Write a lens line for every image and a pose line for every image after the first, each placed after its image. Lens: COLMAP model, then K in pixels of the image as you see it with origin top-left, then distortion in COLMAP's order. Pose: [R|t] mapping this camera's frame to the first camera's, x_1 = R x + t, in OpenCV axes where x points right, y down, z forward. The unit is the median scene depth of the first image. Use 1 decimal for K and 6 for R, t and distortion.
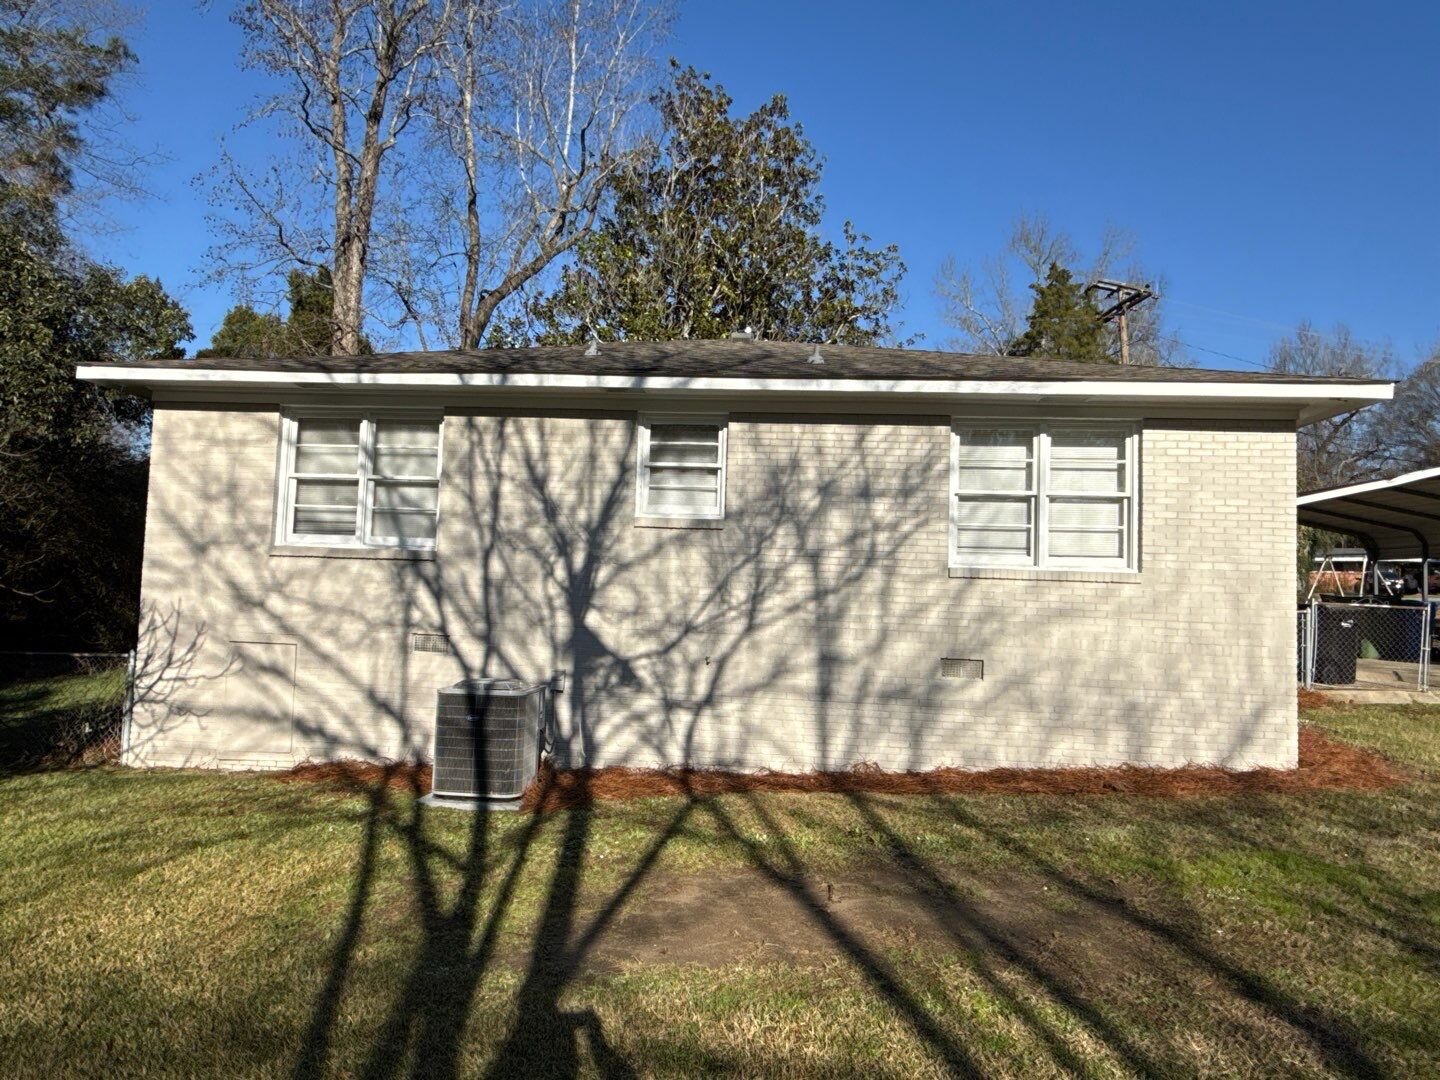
lens RADIAL K [[913.5, 0, 720.5], [0, 913.5, 544.8], [0, 0, 1]] dist [-0.002361, -0.004740]
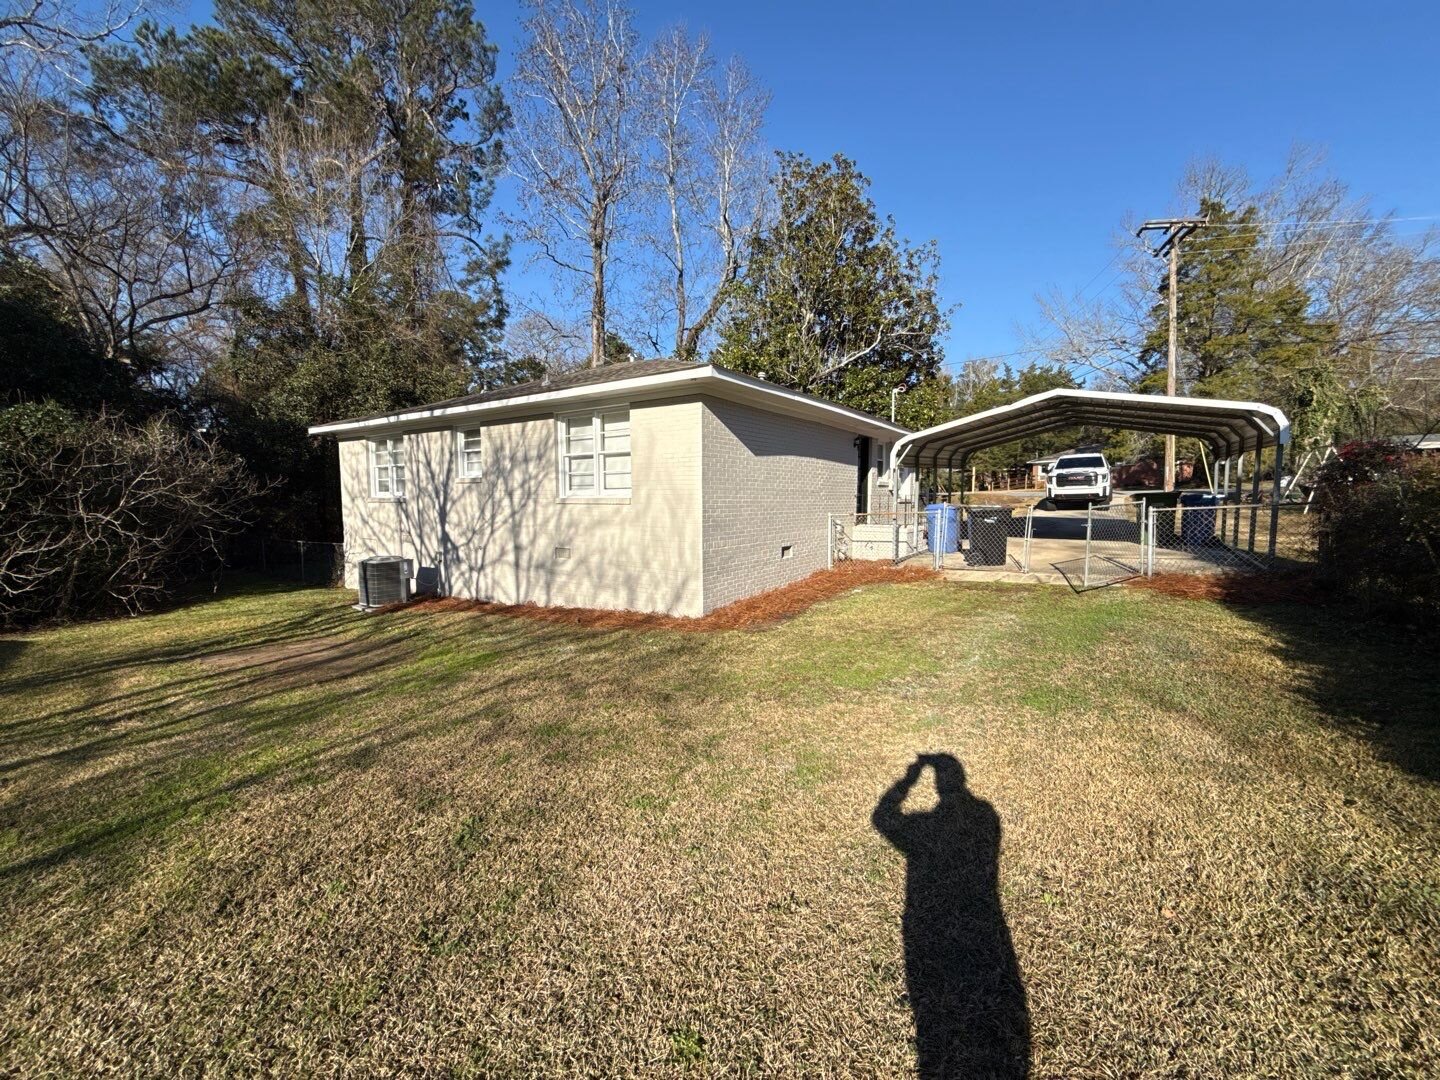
lens RADIAL K [[571.9, 0, 719.1], [0, 571.9, 536.3], [0, 0, 1]] dist [0.001977, -0.000729]
pose [[0.873774, -0.002903, -0.486324, 1.062999], [0.061639, 0.992579, 0.104821, 0.001499], [0.482410, -0.121567, 0.867469, 0.156324]]
